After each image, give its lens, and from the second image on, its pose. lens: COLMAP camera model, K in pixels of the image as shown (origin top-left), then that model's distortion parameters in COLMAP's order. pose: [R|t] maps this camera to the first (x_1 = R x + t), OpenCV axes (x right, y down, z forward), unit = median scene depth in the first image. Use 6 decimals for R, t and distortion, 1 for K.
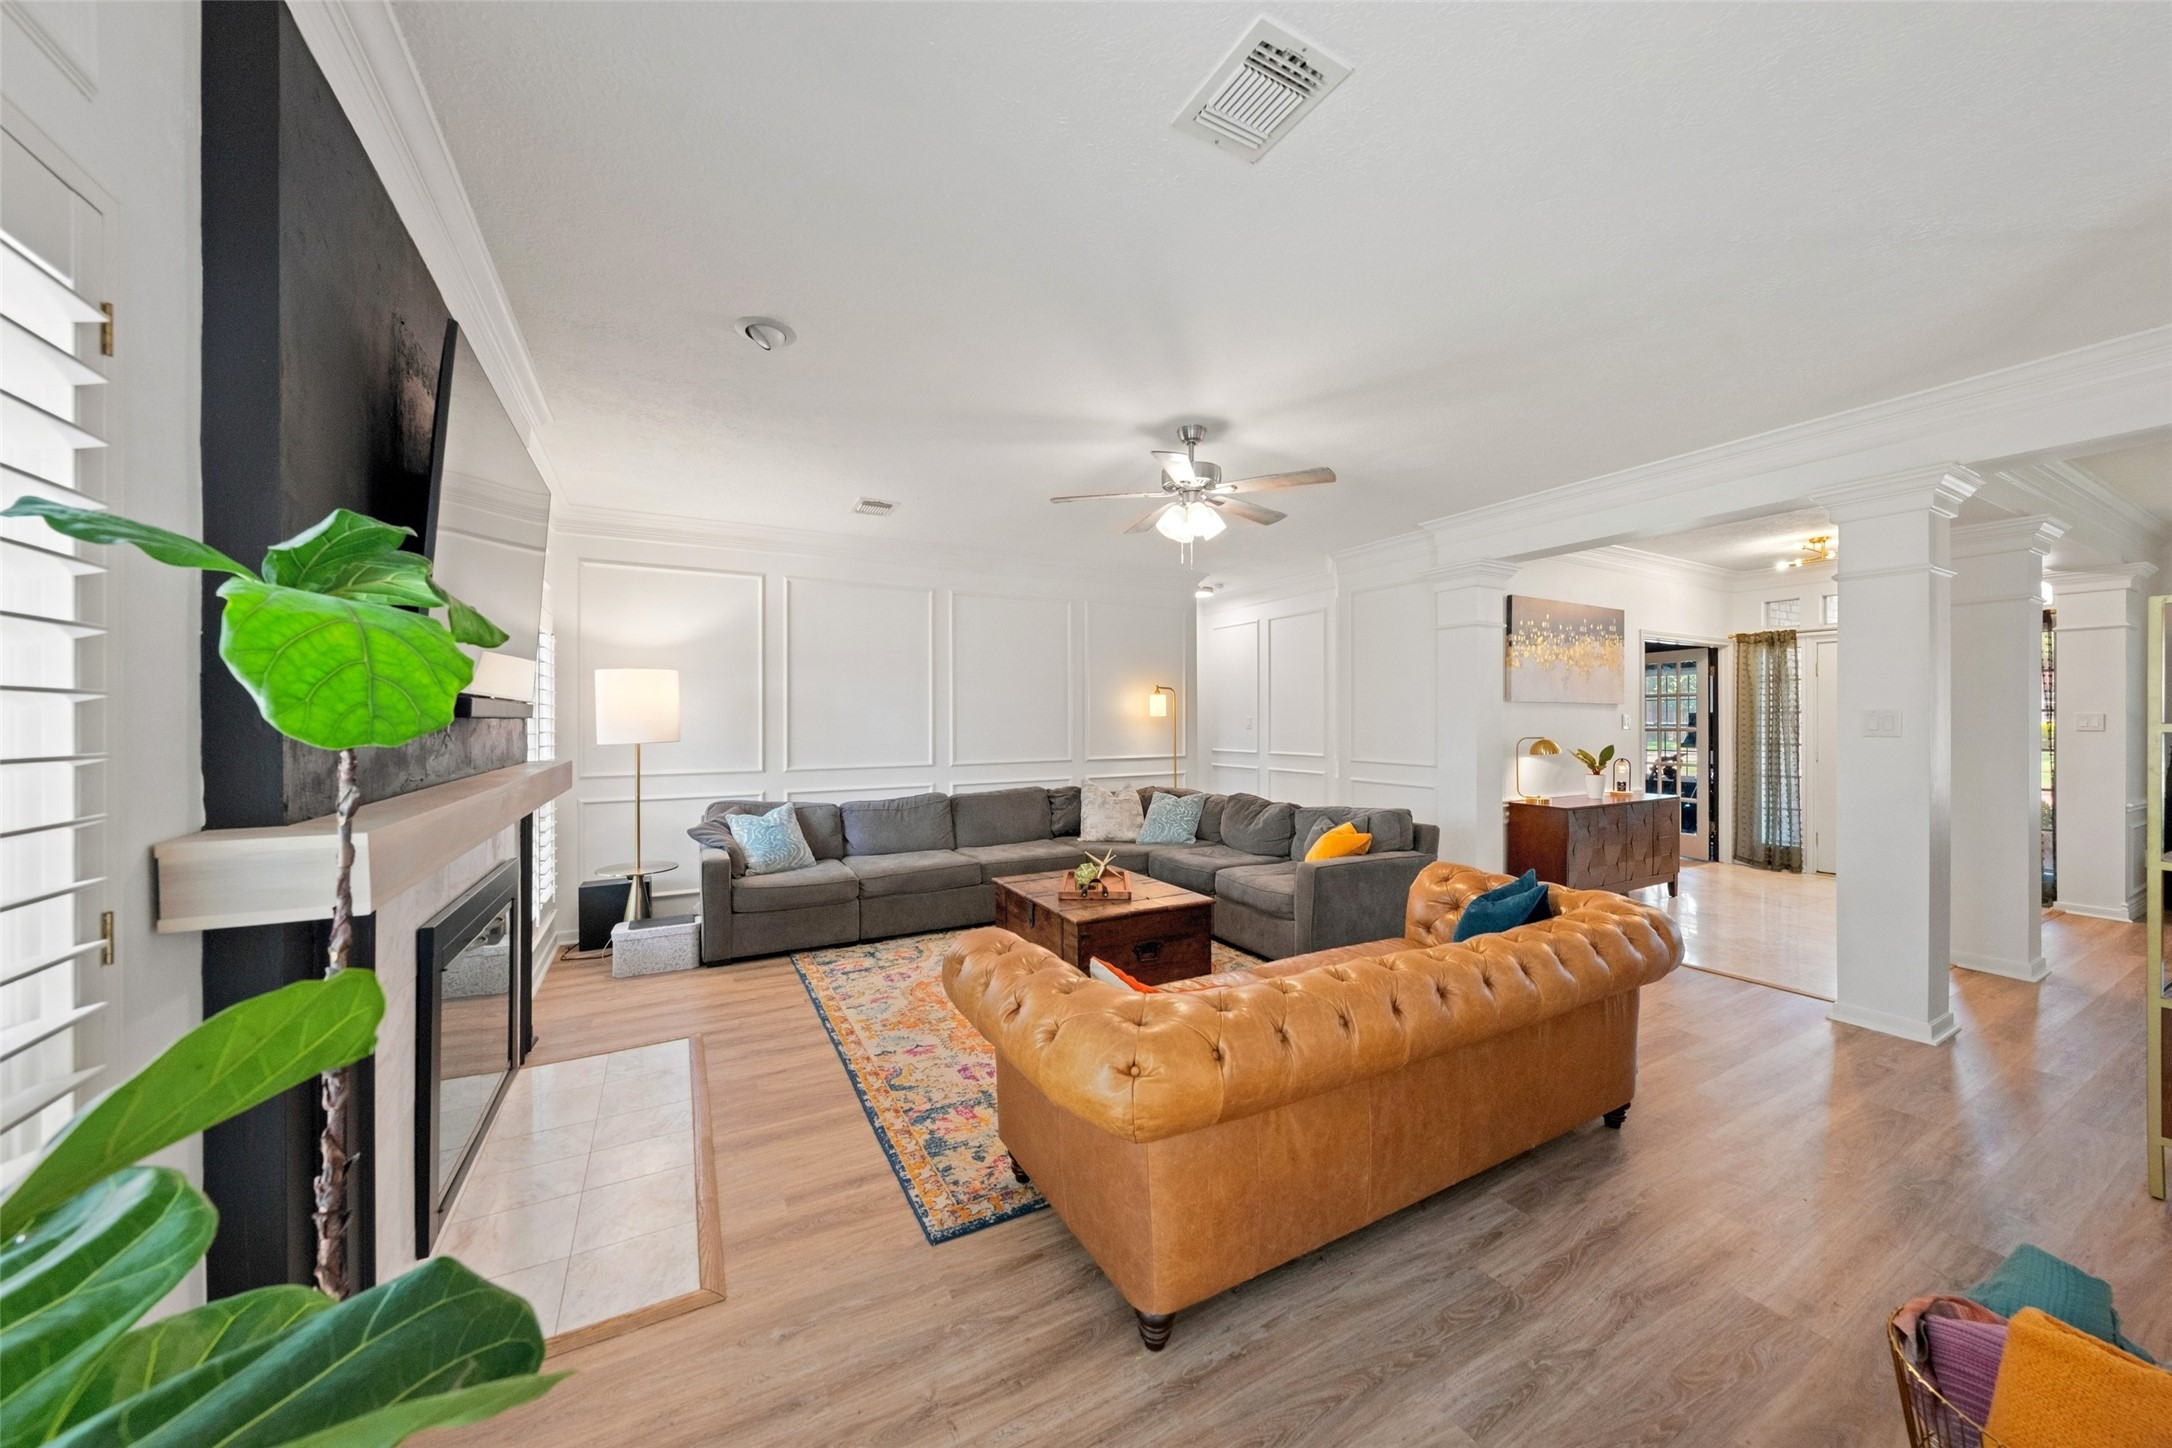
lens RADIAL K [[750.4, 0, 1087.1], [0, 750.4, 723.6], [0, 0, 1]] dist [-0.007337, 0.000396]
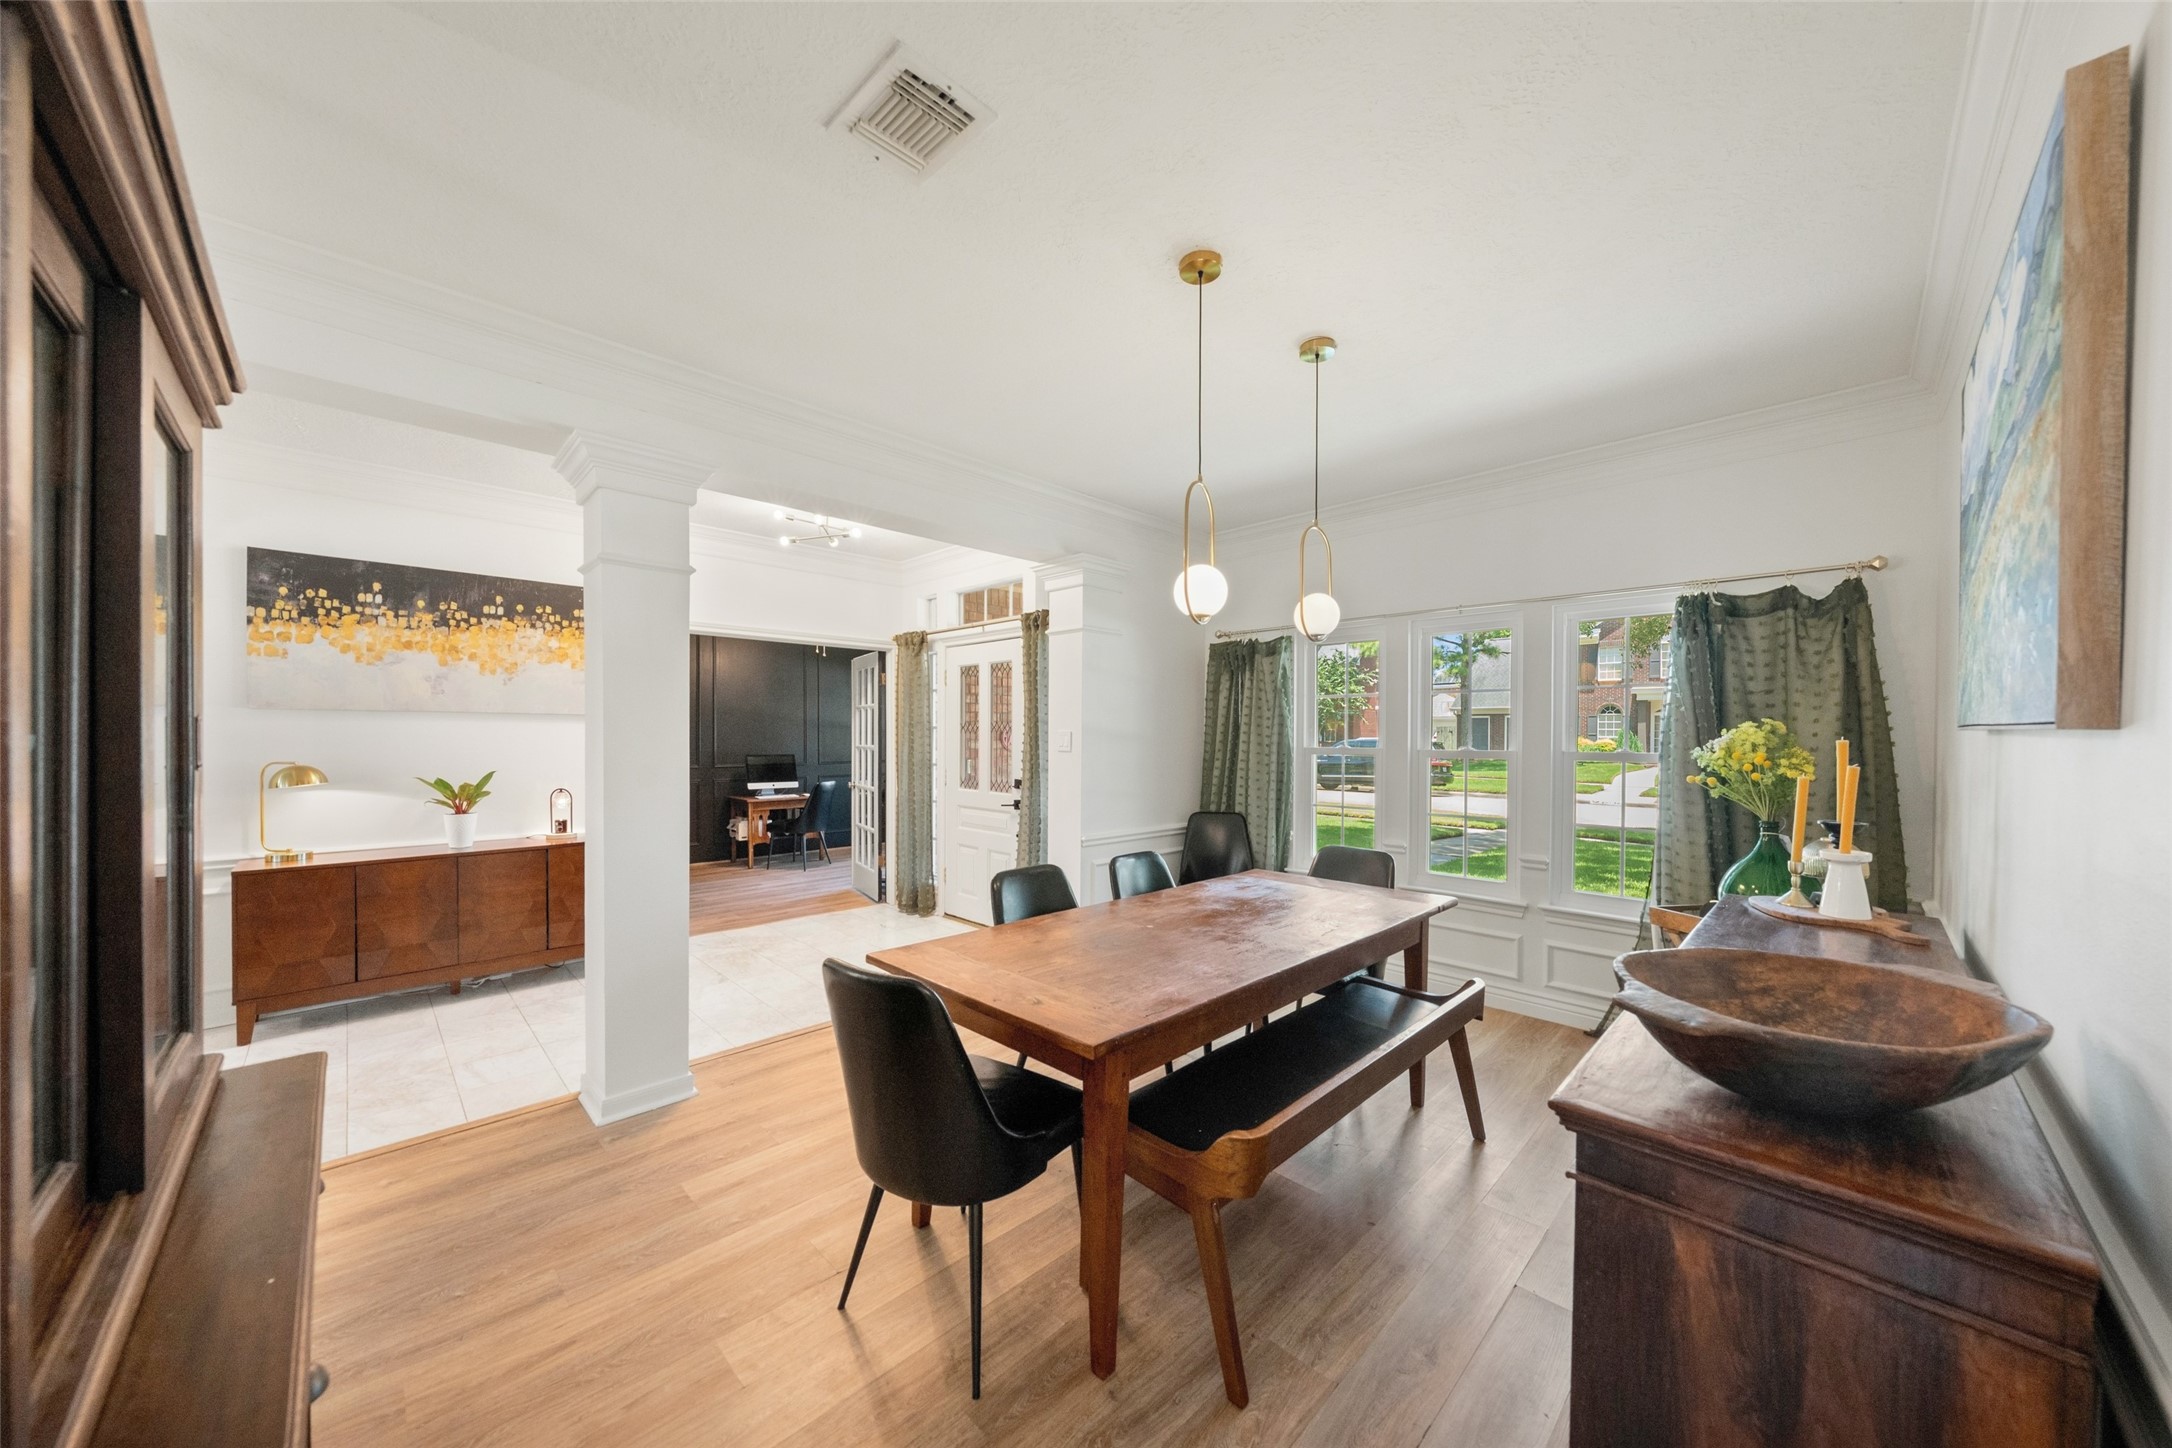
lens RADIAL K [[750.4, 0, 1074.1], [0, 750.4, 738.6], [0, 0, 1]] dist [-0.007337, 0.000396]
pose [[0.962606, 0.004894, 0.270863, 0.843590], [-0.006270, 0.999971, 0.004216, -0.007517], [-0.270834, -0.005757, 0.962609, 0.128896]]
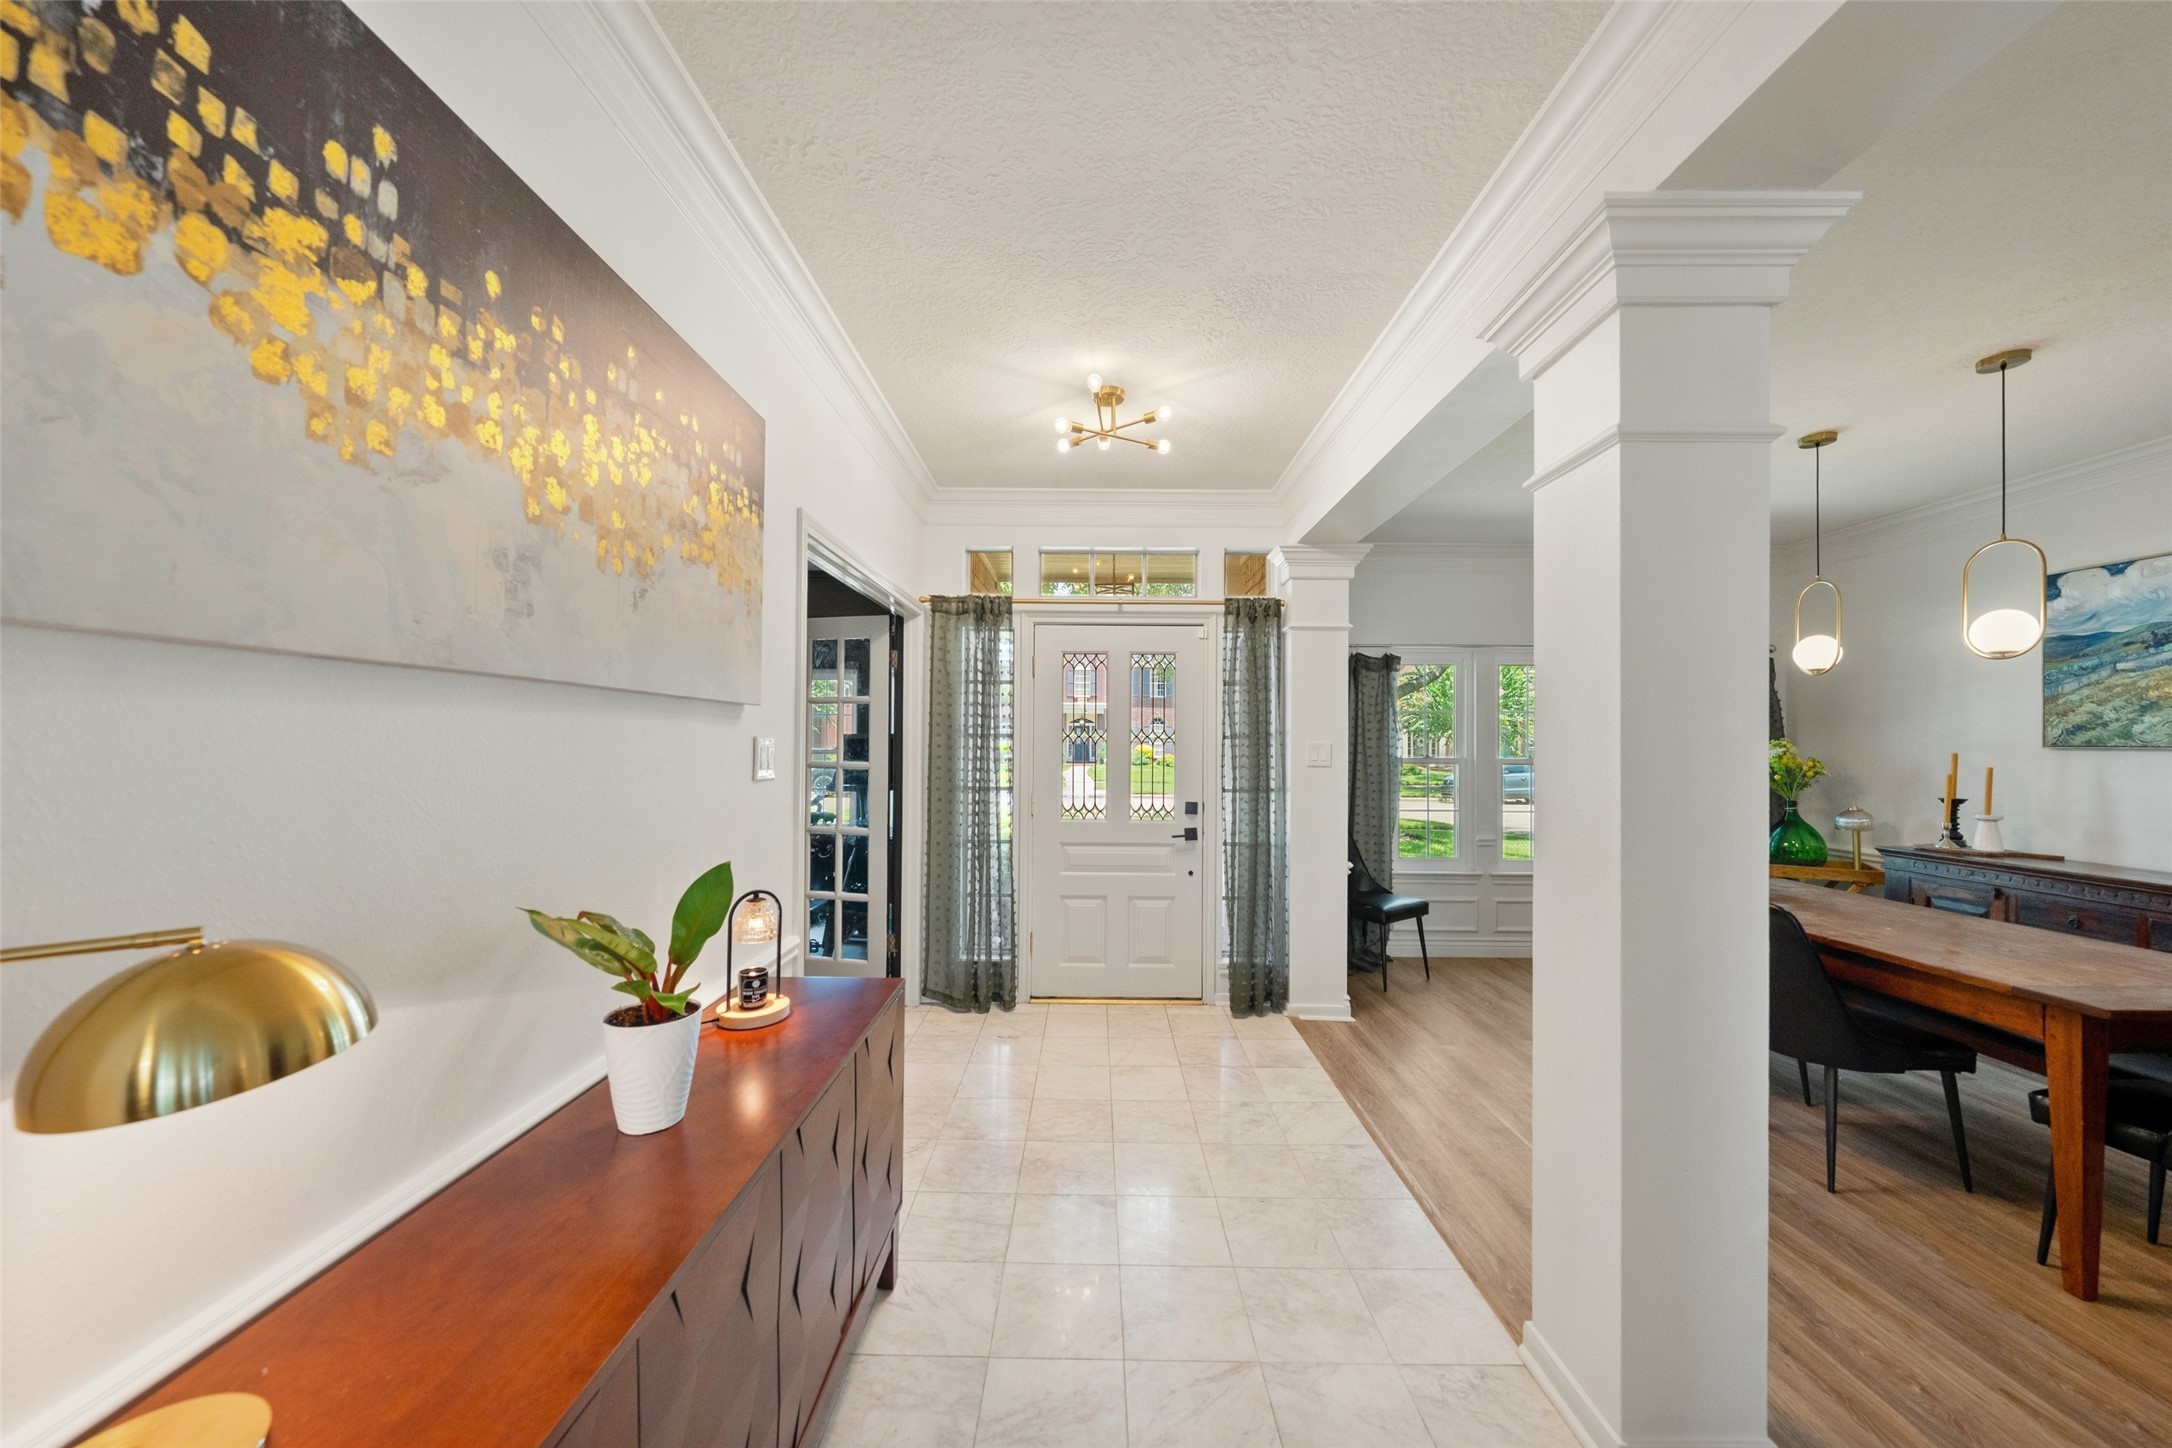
lens RADIAL K [[750.4, 0, 1088.7], [0, 750.4, 735.2], [0, 0, 1]] dist [-0.007337, 0.000396]
pose [[0.489877, 0.014488, 0.871671, 0.442640], [-0.009097, 0.999892, -0.011507, -0.009408], [-0.871744, -0.002293, 0.489956, 0.627981]]
